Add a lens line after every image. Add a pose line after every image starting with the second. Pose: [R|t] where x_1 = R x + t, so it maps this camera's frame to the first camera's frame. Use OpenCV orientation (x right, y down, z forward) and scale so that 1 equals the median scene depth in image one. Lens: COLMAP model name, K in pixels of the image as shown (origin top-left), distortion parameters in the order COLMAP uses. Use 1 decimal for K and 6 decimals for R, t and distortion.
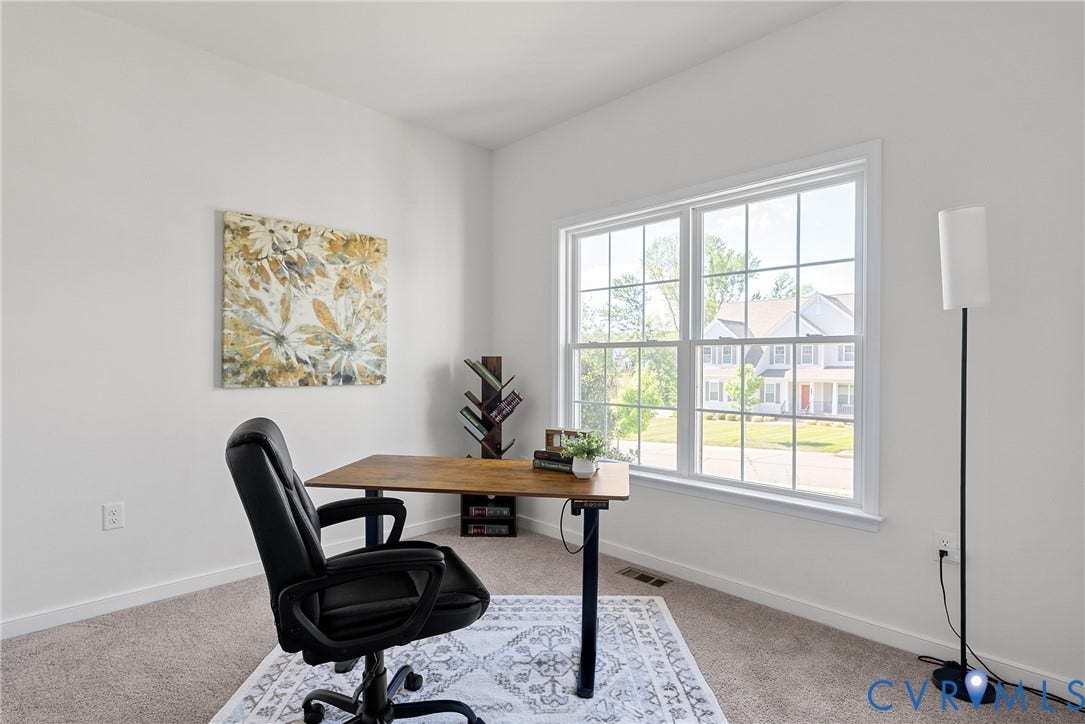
lens RADIAL K [[631.2, 0, 542.5], [0, 631.2, 362.0], [0, 0, 1]] dist [0.001680, 0.001126]
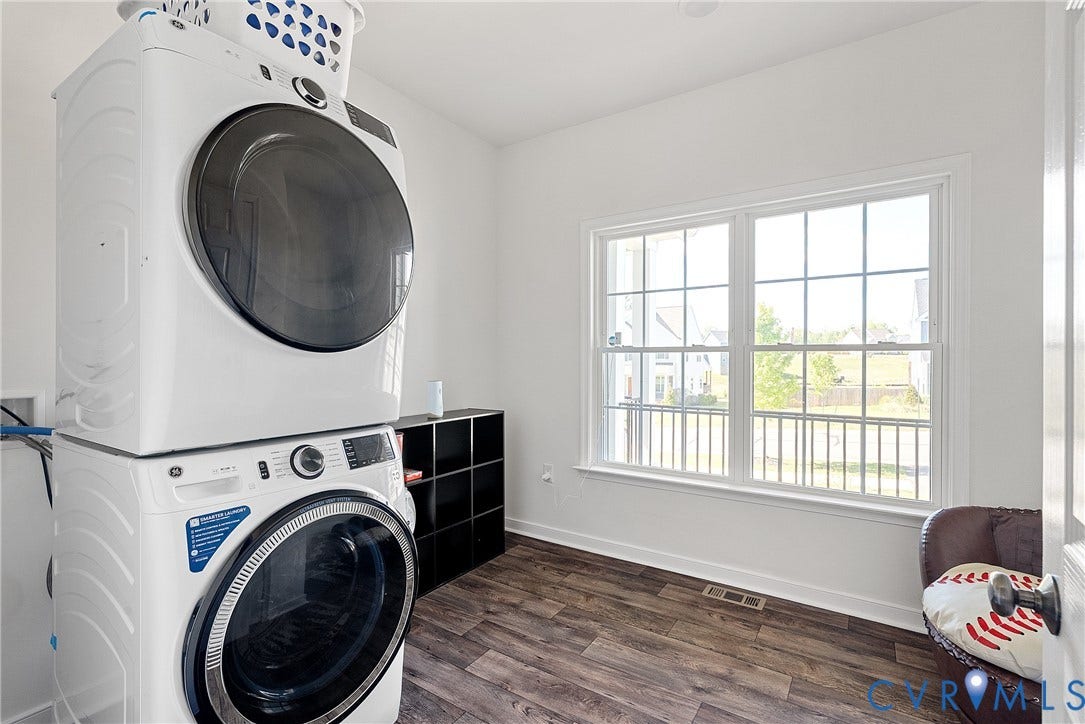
lens RADIAL K [[495.6, 0, 542.5], [0, 495.6, 362.0], [0, 0, 1]] dist [-0.002099, 0.000180]
pose [[0.960701, 0.004662, 0.277546, -0.271104], [-0.002403, 0.999961, -0.008479, -0.001240], [-0.277575, 0.007479, 0.960675, 0.315057]]
